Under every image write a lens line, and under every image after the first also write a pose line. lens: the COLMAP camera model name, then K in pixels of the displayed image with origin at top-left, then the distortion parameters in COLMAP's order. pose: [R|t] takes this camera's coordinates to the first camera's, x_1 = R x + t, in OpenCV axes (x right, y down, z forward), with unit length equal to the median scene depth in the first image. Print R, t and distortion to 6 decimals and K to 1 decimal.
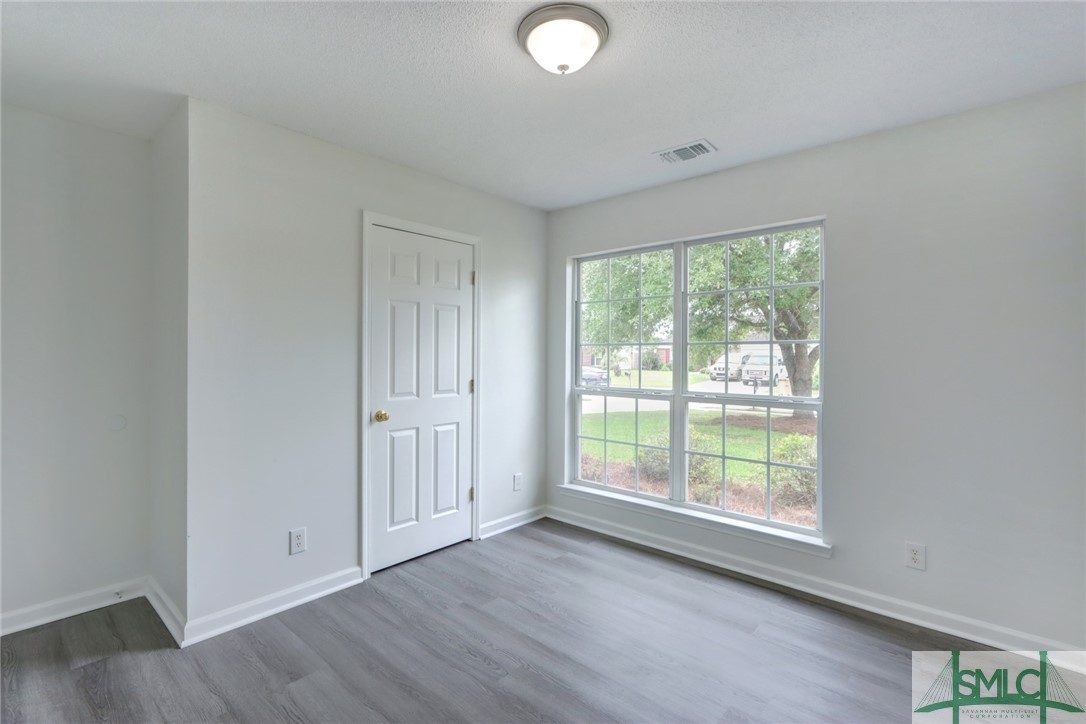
lens RADIAL K [[496.6, 0, 543.0], [0, 496.6, 362.0], [0, 0, 1]] dist [-0.000016, 0.000349]
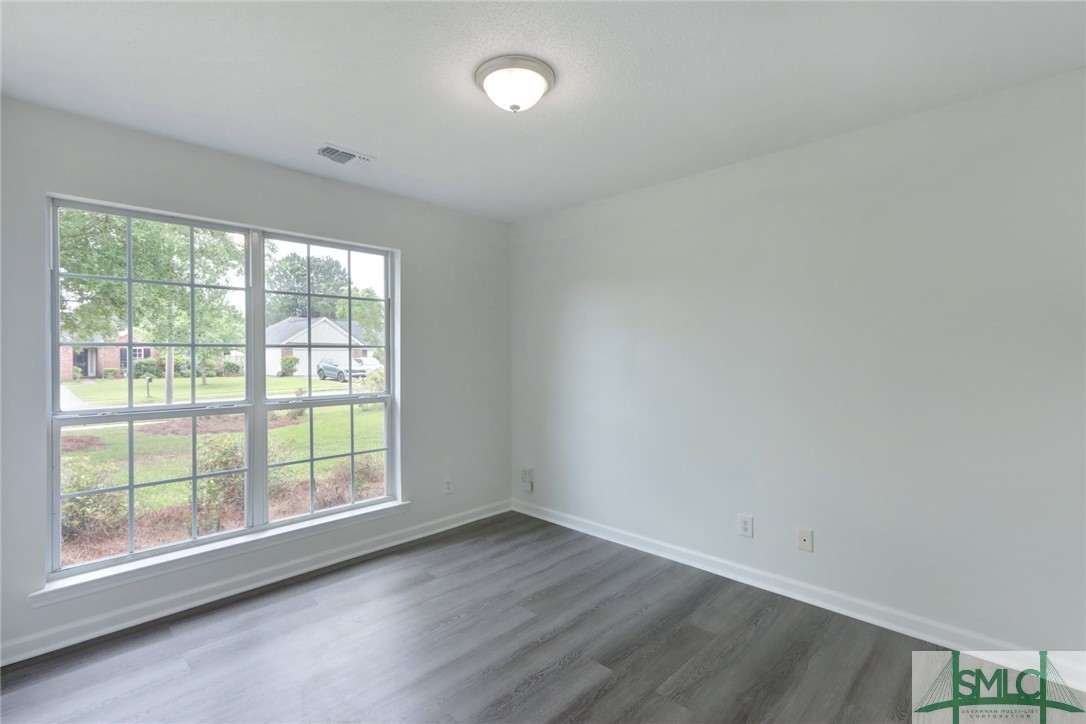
lens RADIAL K [[472.8, 0, 543.0], [0, 472.8, 362.0], [0, 0, 1]] dist [-0.031520, -0.000005]
pose [[0.042323, -0.010745, 0.999046, -0.528958], [0.018742, 0.999775, 0.009959, -0.007279], [-0.998928, 0.018302, 0.042515, 0.465885]]
